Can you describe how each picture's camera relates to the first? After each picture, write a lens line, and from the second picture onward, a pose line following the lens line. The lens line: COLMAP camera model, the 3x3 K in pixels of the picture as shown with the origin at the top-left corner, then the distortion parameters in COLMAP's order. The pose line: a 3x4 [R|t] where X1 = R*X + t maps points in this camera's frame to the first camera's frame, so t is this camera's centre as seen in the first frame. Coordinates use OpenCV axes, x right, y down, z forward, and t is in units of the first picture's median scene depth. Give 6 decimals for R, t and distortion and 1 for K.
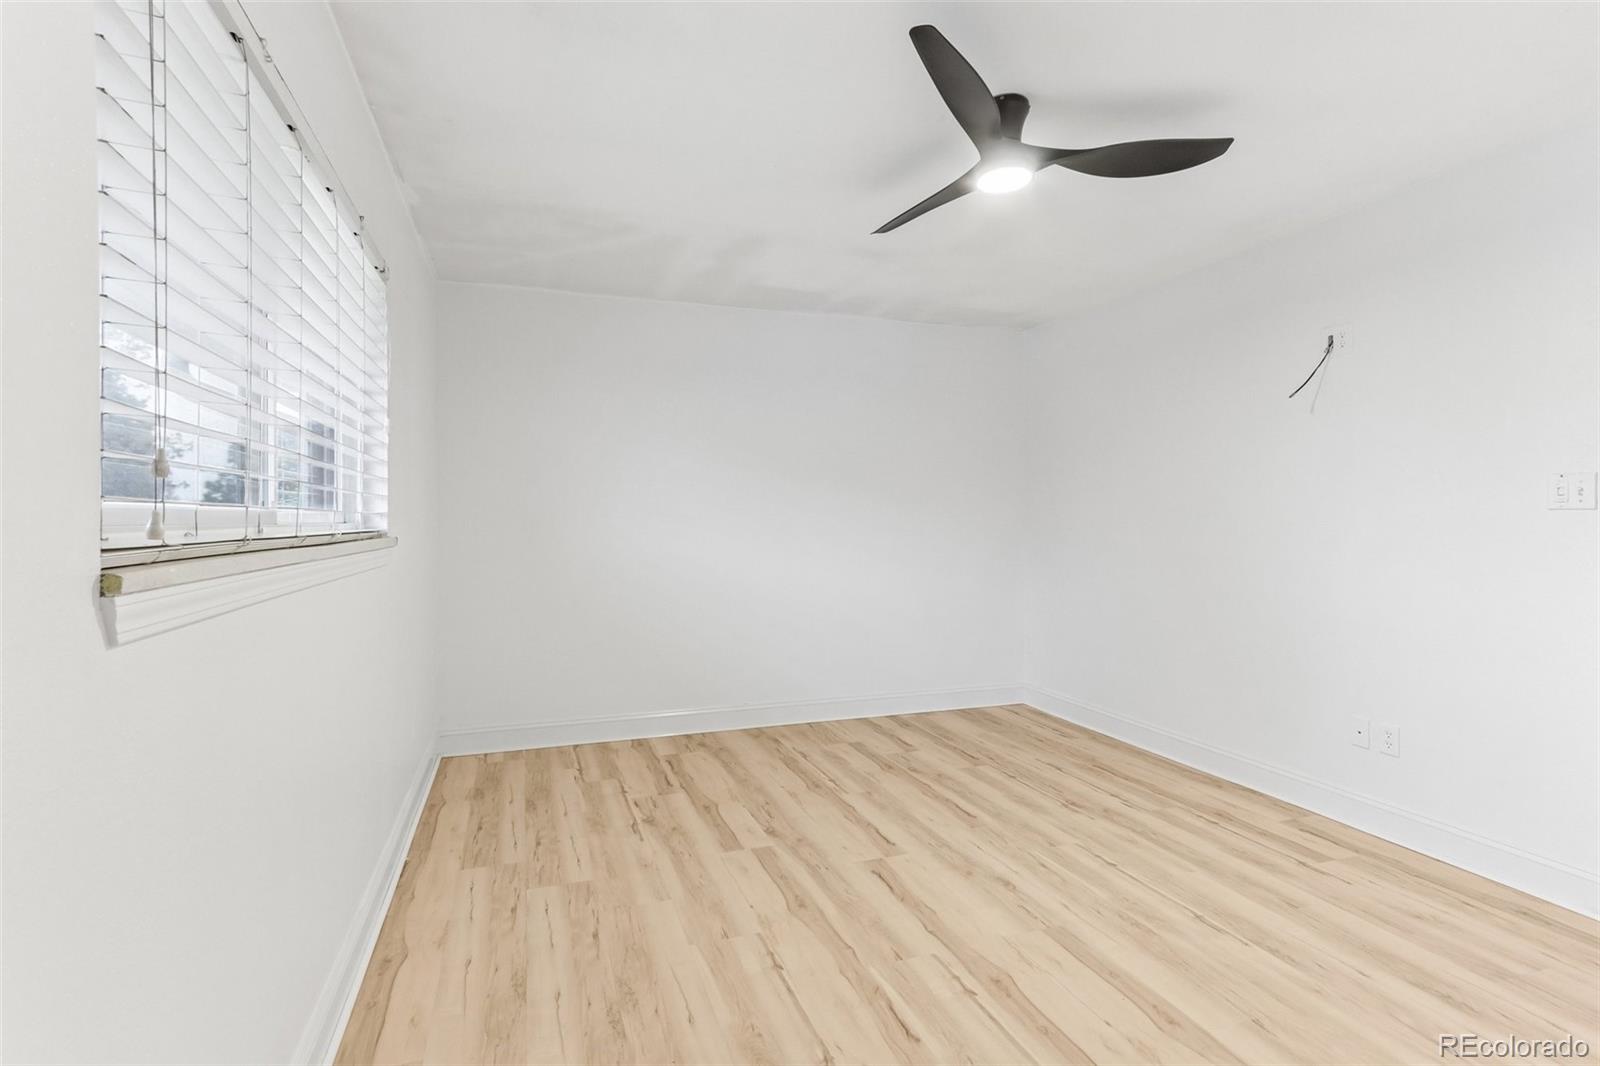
lens RADIAL K [[775.9, 0, 794.0], [0, 775.9, 533.8], [0, 0, 1]] dist [0.014474, 0.000927]
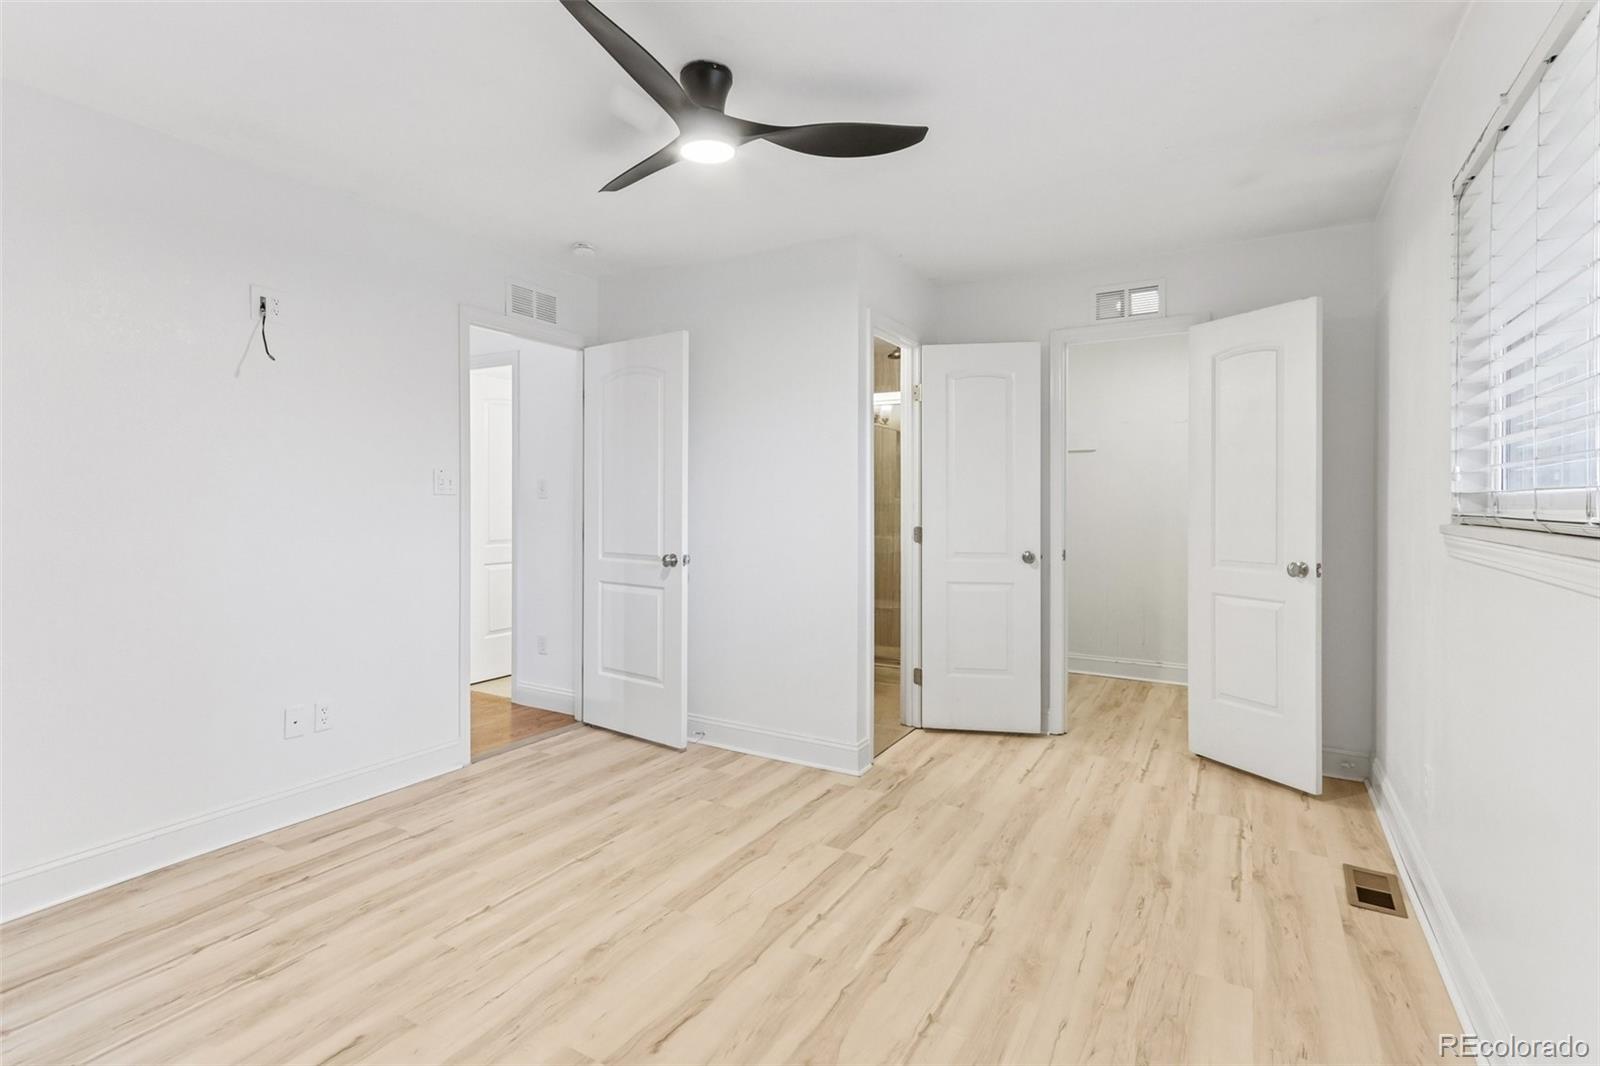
lens RADIAL K [[775.9, 0, 779.5], [0, 775.9, 510.6], [0, 0, 1]] dist [0.014474, 0.000927]
pose [[-0.639262, -0.008353, 0.768943, -0.441311], [0.013067, 0.999679, 0.021723, -0.021981], [-0.768878, 0.023934, -0.638948, 1.283429]]
